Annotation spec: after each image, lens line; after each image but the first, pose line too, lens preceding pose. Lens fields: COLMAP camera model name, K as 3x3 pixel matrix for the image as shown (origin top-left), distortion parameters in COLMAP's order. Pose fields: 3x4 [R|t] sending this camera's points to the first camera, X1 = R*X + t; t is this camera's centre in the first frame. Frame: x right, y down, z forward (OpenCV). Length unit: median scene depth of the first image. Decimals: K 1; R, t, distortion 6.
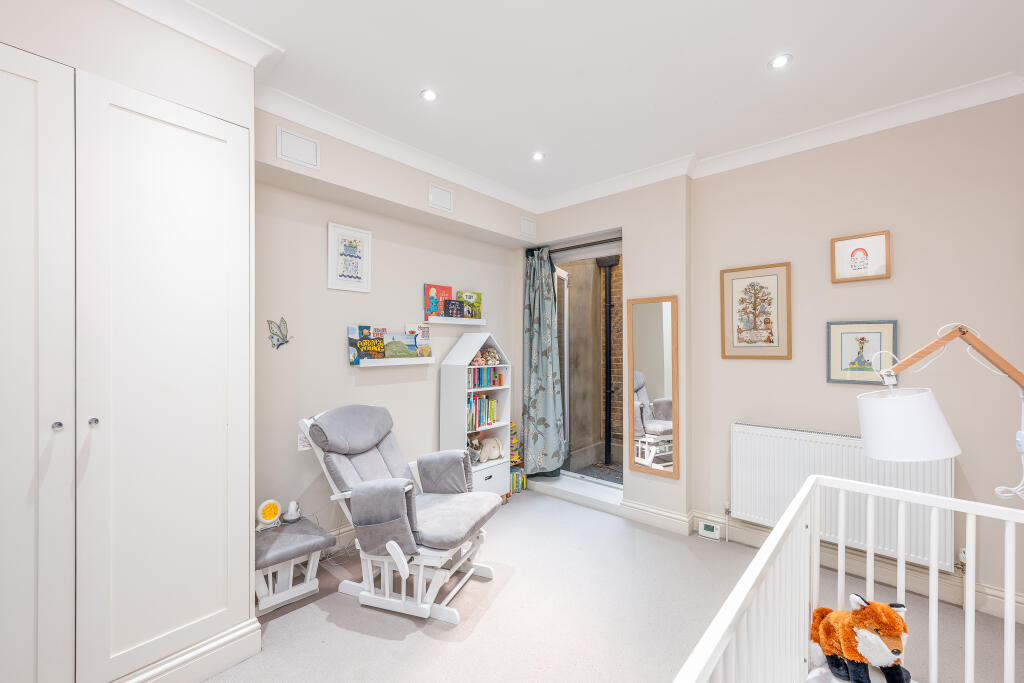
lens RADIAL K [[403.3, 0, 512.0], [0, 403.3, 341.5], [0, 0, 1]] dist [0.000079, -0.000110]
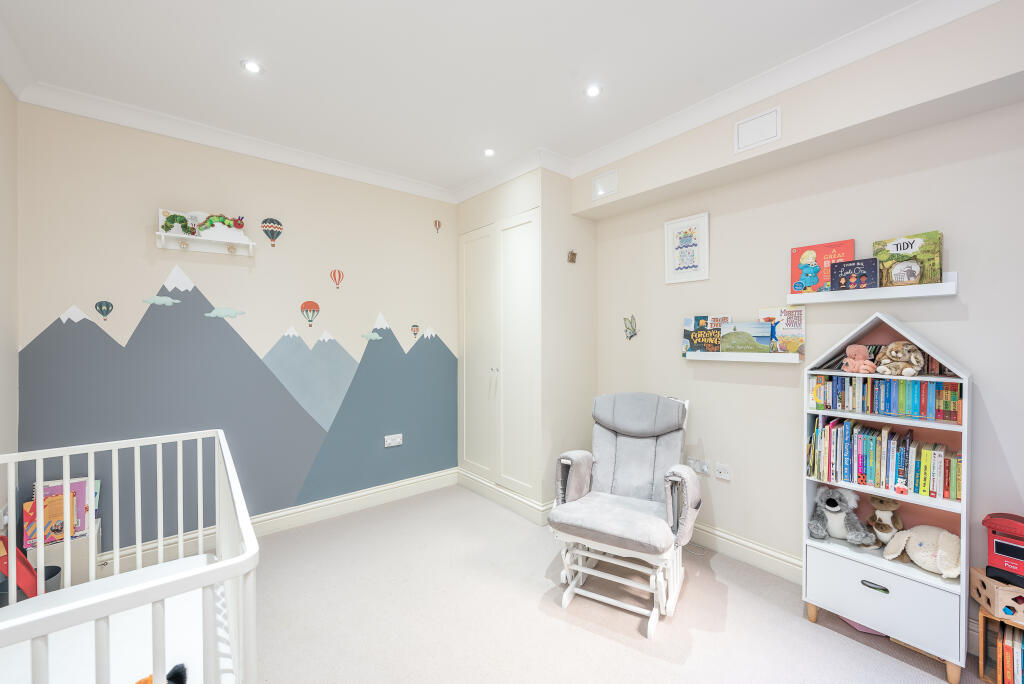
lens RADIAL K [[403.3, 0, 512.0], [0, 403.3, 342.0], [0, 0, 1]] dist [0.000079, -0.000110]
pose [[-0.161981, 0.012387, -0.986716, 0.602888], [0.012657, 0.999865, 0.010474, 0.005646], [0.986713, -0.010792, -0.162116, 0.685862]]
